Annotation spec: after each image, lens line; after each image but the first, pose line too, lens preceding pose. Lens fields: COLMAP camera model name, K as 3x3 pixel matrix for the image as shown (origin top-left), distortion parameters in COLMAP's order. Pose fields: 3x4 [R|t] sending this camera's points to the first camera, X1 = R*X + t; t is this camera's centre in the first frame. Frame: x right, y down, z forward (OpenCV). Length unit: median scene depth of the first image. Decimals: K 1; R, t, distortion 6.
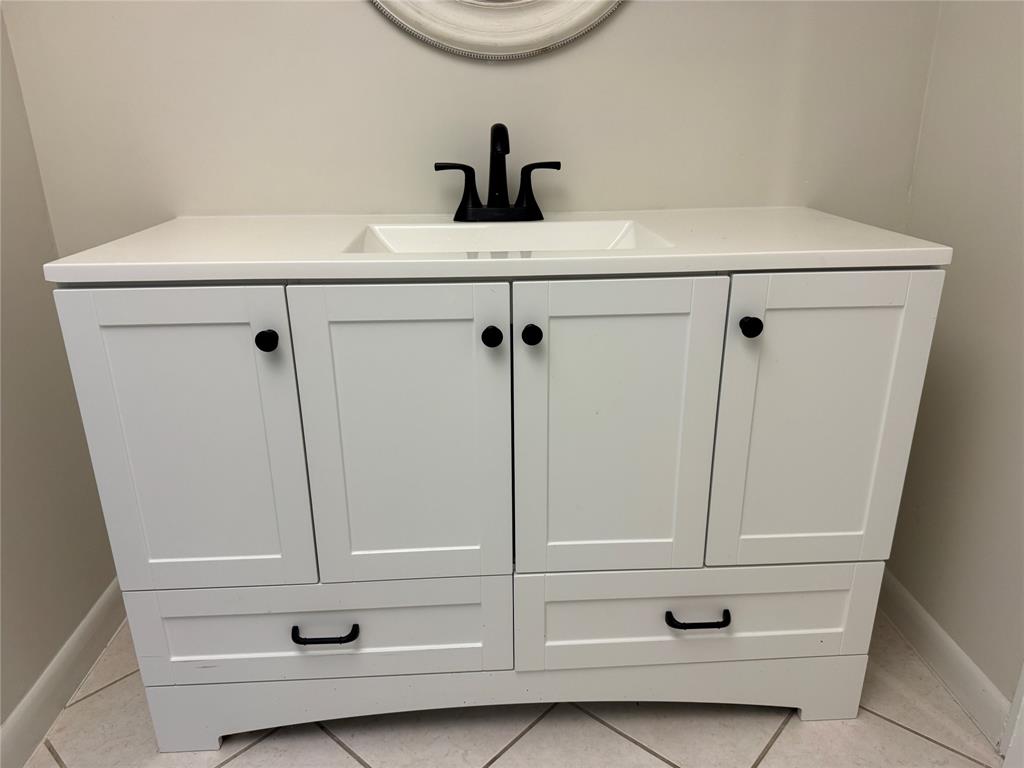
lens RADIAL K [[717.4, 0, 512.3], [0, 717.4, 387.9], [0, 0, 1]] dist [0.014008, -0.026661]
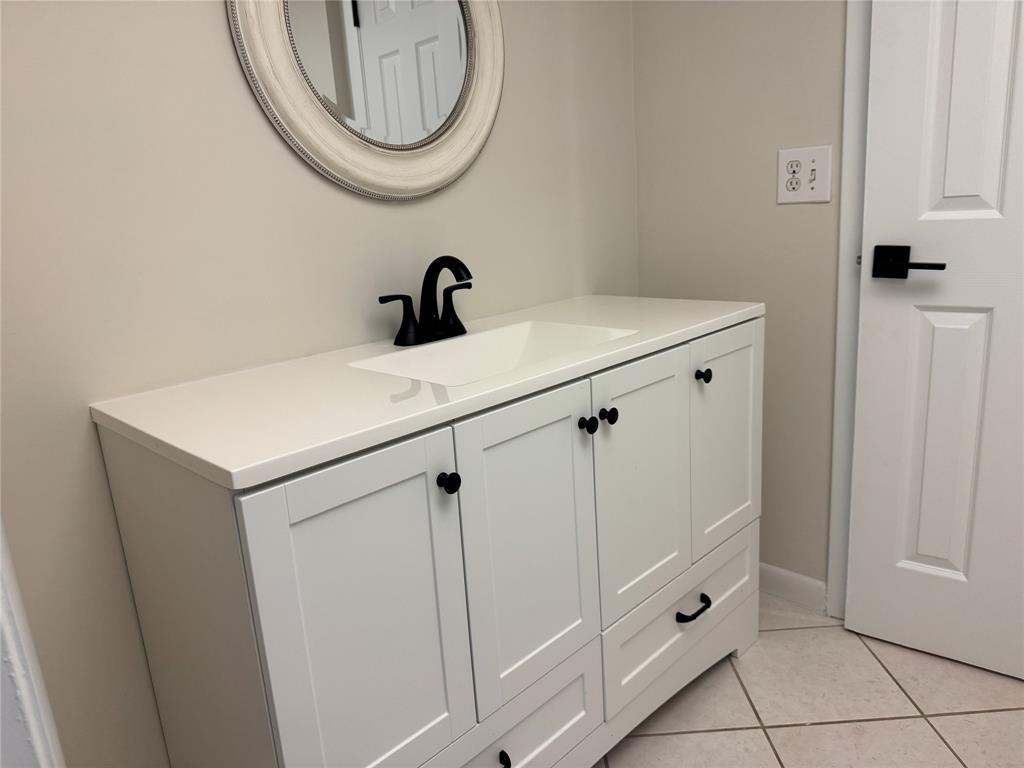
lens RADIAL K [[717.4, 0, 510.7], [0, 717.4, 380.8], [0, 0, 1]] dist [0.014008, -0.026661]
pose [[0.740911, -0.201437, 0.640682, -0.680026], [0.291367, 0.955919, -0.036399, -0.107986], [-0.605108, 0.213643, 0.766943, 0.121971]]
